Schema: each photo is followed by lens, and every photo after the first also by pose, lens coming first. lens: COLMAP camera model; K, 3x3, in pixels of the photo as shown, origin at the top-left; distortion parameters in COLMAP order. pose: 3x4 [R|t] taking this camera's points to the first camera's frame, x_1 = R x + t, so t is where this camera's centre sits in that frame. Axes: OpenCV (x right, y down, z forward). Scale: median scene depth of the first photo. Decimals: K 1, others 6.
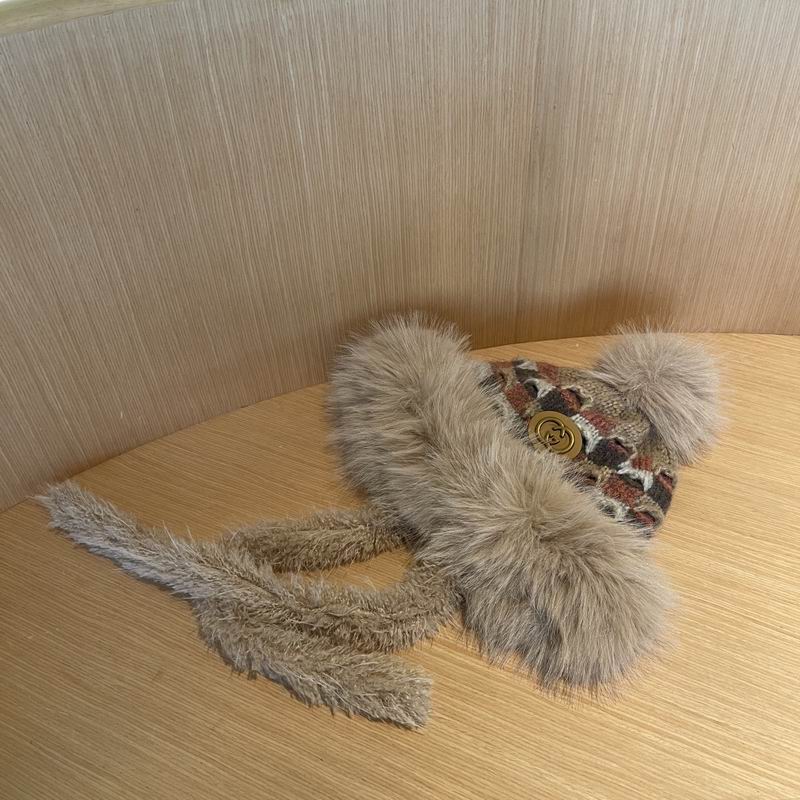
lens RADIAL K [[793.6, 0, 398.8], [0, 793.6, 407.1], [0, 0, 1]] dist [0.035871, -0.042650]
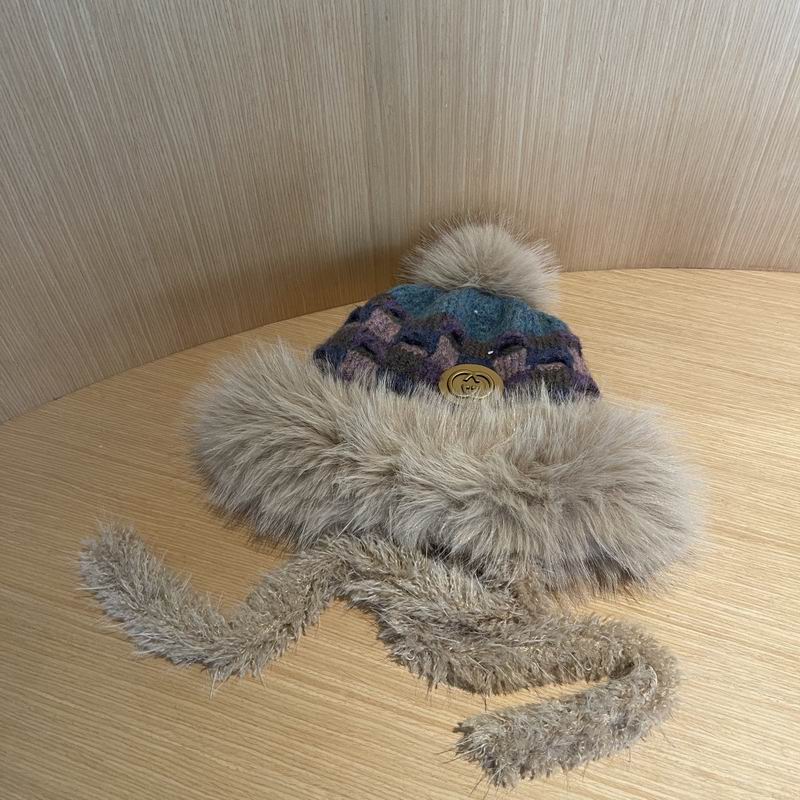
lens RADIAL K [[793.6, 0, 398.8], [0, 793.6, 407.1], [0, 0, 1]] dist [0.035871, -0.042650]
pose [[0.992290, -0.080886, 0.093906, 0.105034], [0.070123, 0.991147, 0.112743, -0.076201], [-0.102194, -0.105289, 0.989177, 0.156083]]
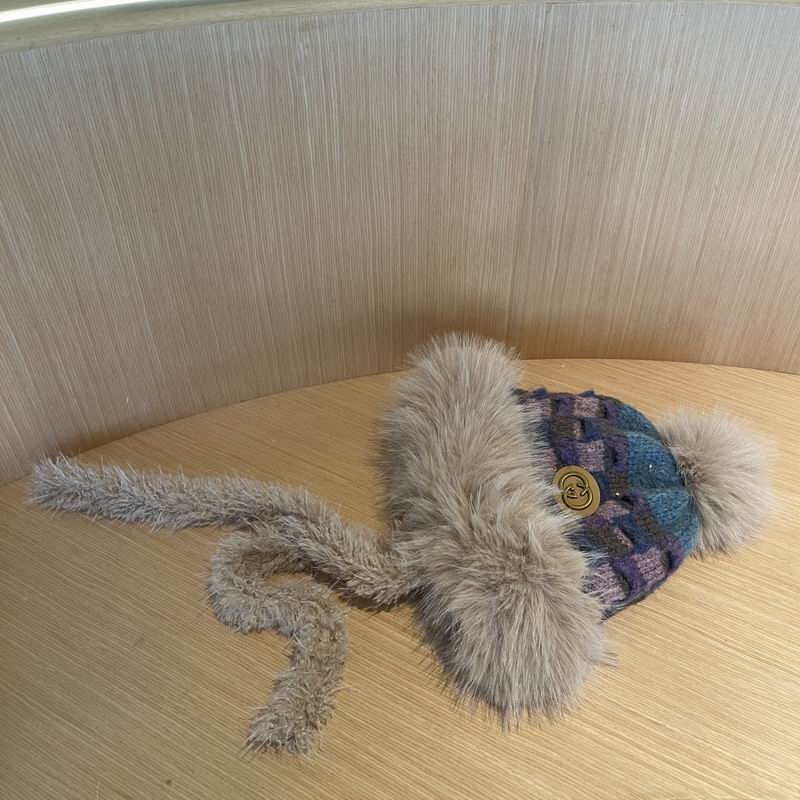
lens RADIAL K [[792.5, 0, 400.8], [0, 792.5, 403.8], [0, 0, 1]] dist [0.023644, -0.020125]
pose [[0.997392, 0.069975, -0.017688, 0.041934], [-0.070396, 0.997221, -0.024404, 0.017034], [0.015931, 0.025585, 0.999546, -0.067746]]
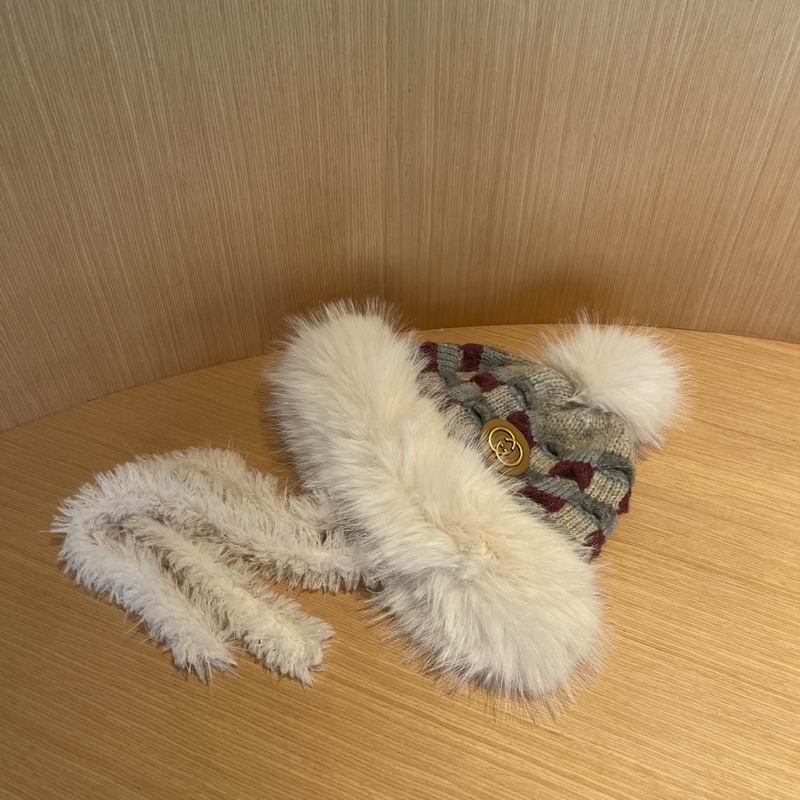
lens RADIAL K [[793.6, 0, 397.6], [0, 793.6, 404.5], [0, 0, 1]] dist [0.020422, -0.012347]
pose [[0.996718, -0.000225, 0.080951, 0.111273], [-0.002657, 0.999367, 0.035488, -0.037235], [-0.080908, -0.035587, 0.996086, 0.046074]]
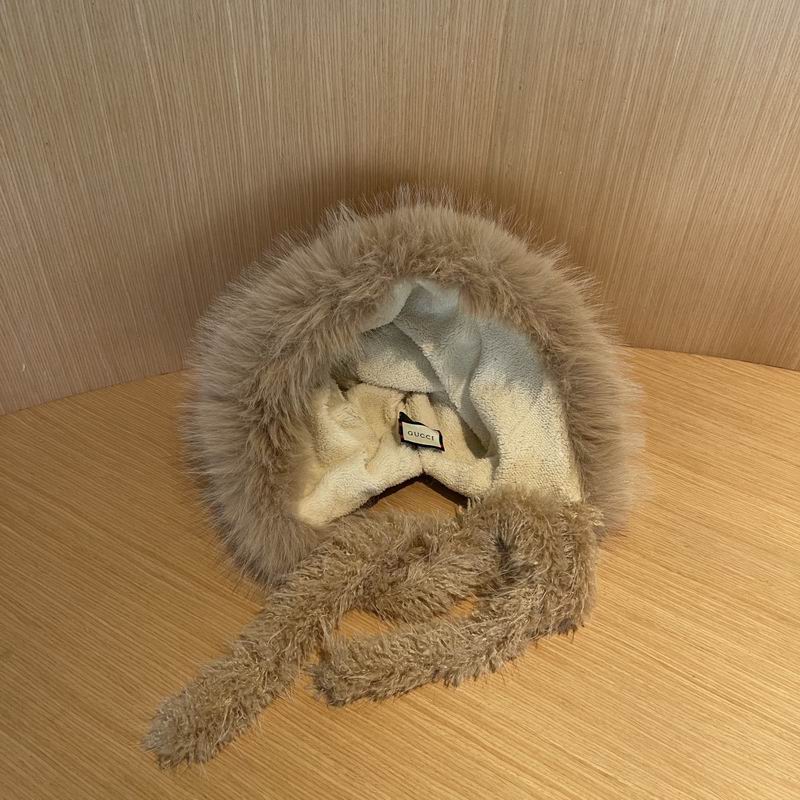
lens RADIAL K [[793.6, 0, 400.0], [0, 793.6, 400.0], [0, 0, 1]] dist [0.029117, -0.030766]
pose [[0.993809, 0.111104, -0.000363, 0.104048], [-0.111105, 0.993809, -0.000577, -0.000511], [0.000297, 0.000614, 1.000000, 0.082885]]
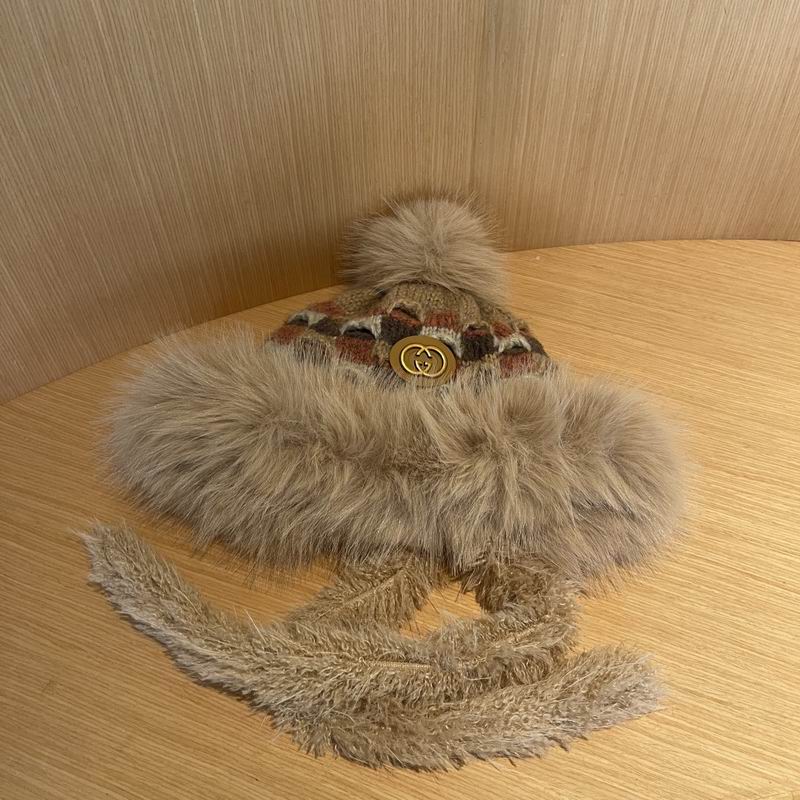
lens RADIAL K [[794.5, 0, 397.8], [0, 794.5, 407.0], [0, 0, 1]] dist [0.027558, -0.028647]
pose [[0.996295, -0.038916, 0.076689, 0.000187], [0.030379, 0.993522, 0.109501, -0.021474], [-0.080454, -0.106766, 0.991024, 0.180673]]
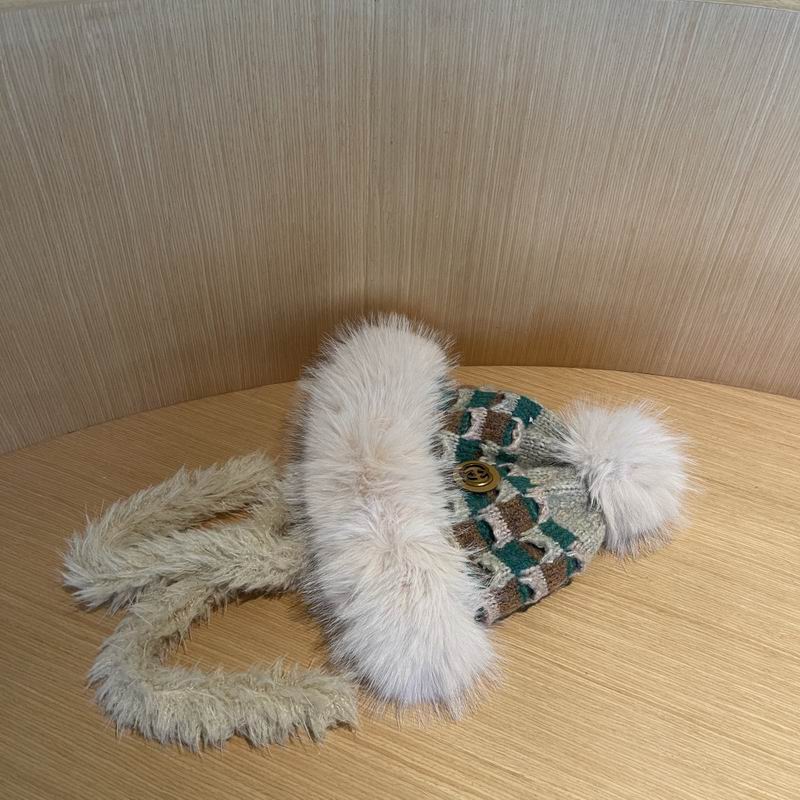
lens RADIAL K [[793.0, 0, 403.5], [0, 793.0, 408.1], [0, 0, 1]] dist [0.024316, -0.014093]
pose [[0.994095, 0.025609, 0.105453, 0.122612], [-0.027379, 0.999507, 0.015372, -0.068166], [-0.105007, -0.018169, 0.994305, 0.018363]]
